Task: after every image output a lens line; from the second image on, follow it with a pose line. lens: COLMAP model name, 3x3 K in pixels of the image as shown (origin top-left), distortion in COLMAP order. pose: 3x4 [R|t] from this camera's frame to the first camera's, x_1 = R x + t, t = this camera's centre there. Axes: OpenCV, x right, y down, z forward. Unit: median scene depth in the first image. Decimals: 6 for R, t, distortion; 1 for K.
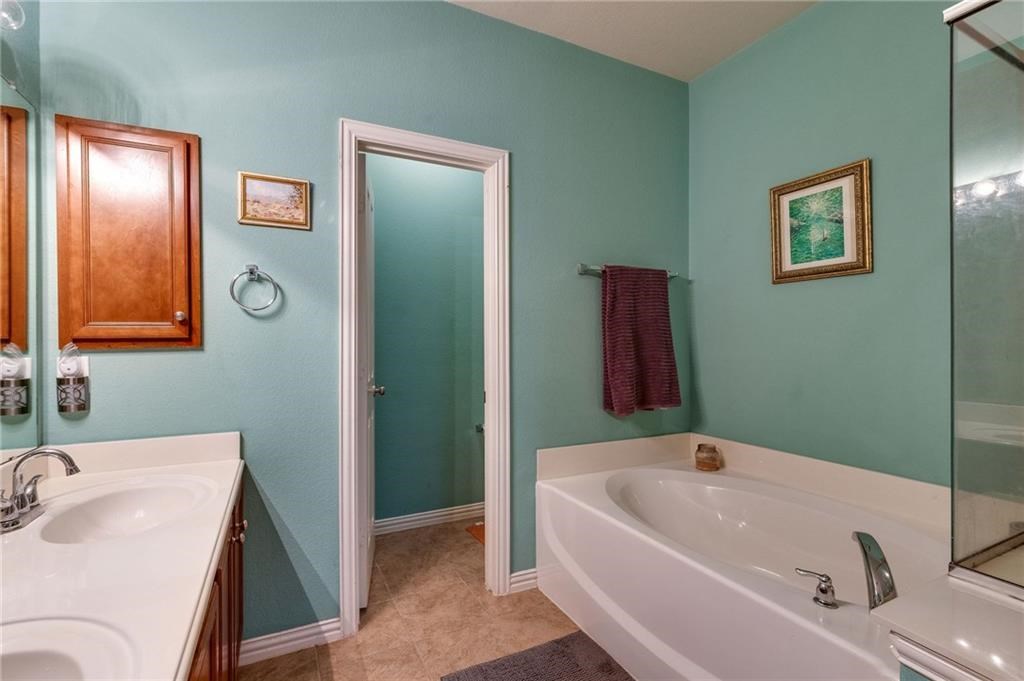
lens RADIAL K [[465.3, 0, 510.6], [0, 465.3, 337.3], [0, 0, 1]] dist [-0.001325, 0.000474]
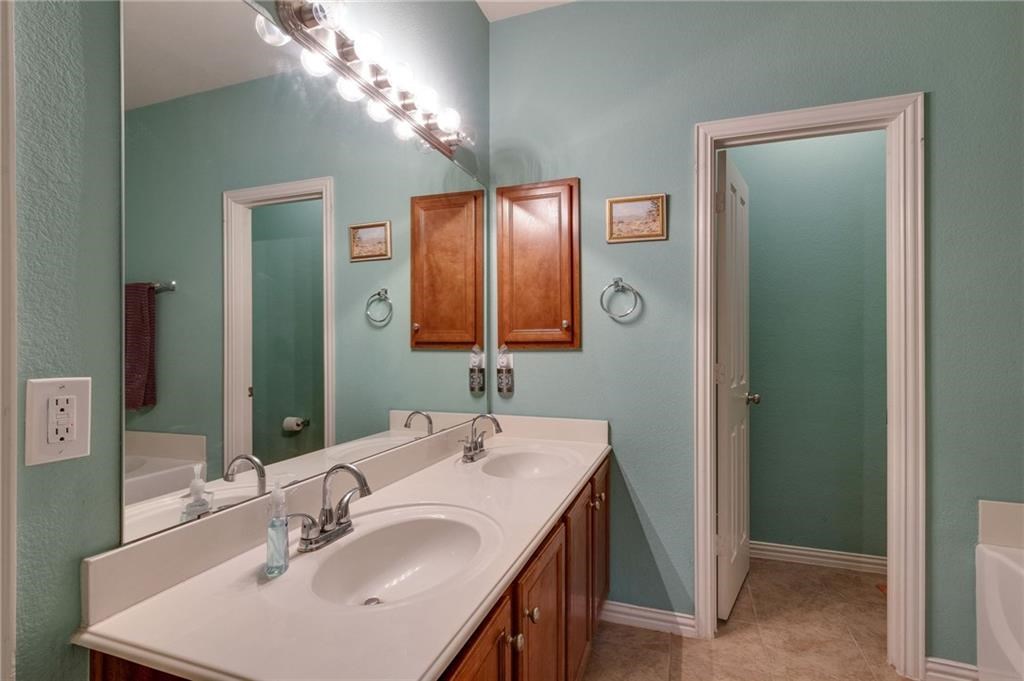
lens RADIAL K [[487.3, 0, 500.5], [0, 487.3, 340.8], [0, 0, 1]] dist [-0.002368, -0.000590]
pose [[0.693342, -0.000801, -0.720608, 0.111317], [0.001284, 0.999999, 0.000124, 0.000135], [0.720607, -0.001011, 0.693343, -0.044898]]
